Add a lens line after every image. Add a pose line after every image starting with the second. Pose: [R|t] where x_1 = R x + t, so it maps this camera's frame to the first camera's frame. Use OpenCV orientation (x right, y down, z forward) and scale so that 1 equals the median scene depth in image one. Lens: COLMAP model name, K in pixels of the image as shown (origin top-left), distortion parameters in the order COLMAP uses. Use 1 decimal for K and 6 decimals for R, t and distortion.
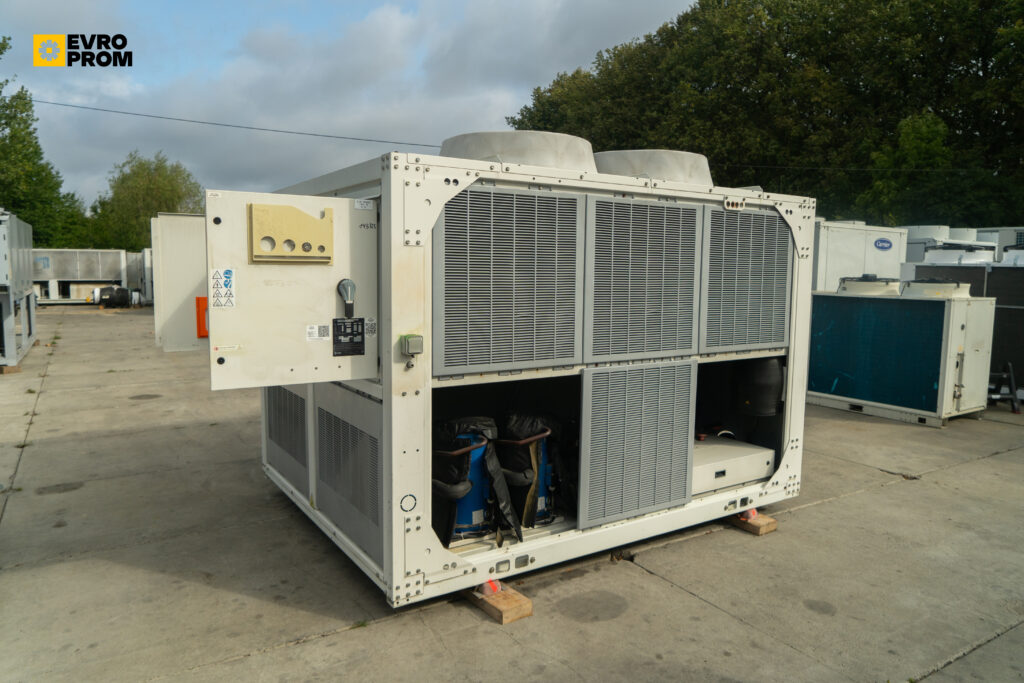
lens RADIAL K [[710.4, 0, 532.7], [0, 710.4, 338.2], [0, 0, 1]] dist [-0.025958, 0.004564]
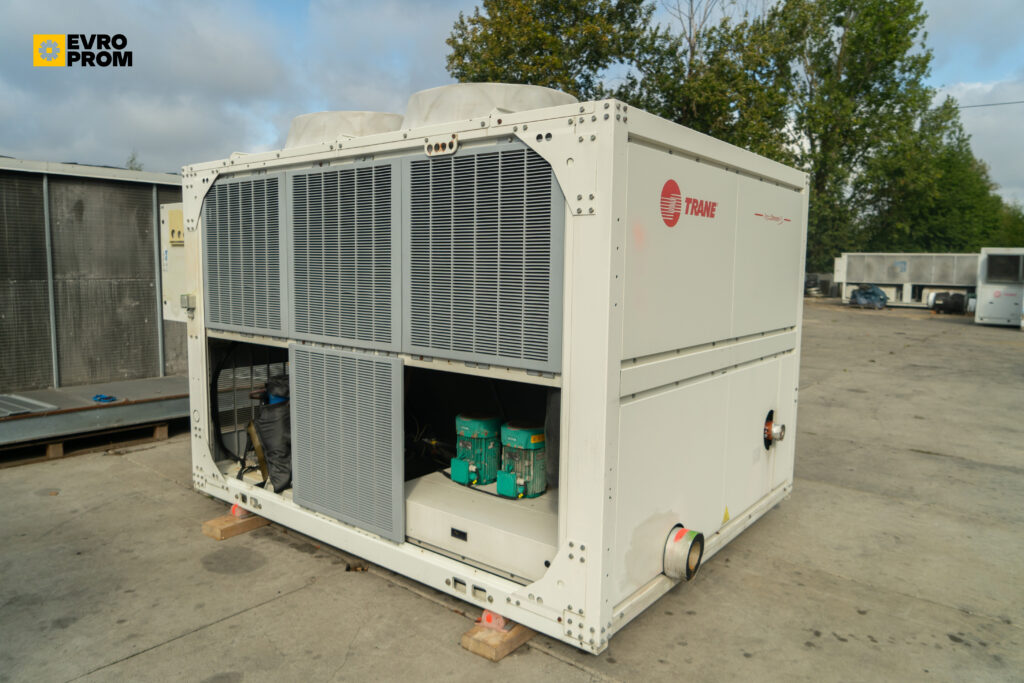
lens RADIAL K [[710.4, 0, 500.8], [0, 710.4, 337.1], [0, 0, 1]] dist [-0.025958, 0.004564]
pose [[0.283388, 0.089590, -0.954811, 0.988538], [-0.102656, 0.992740, 0.062680, -0.053105], [0.953495, 0.080254, 0.290528, 0.873735]]
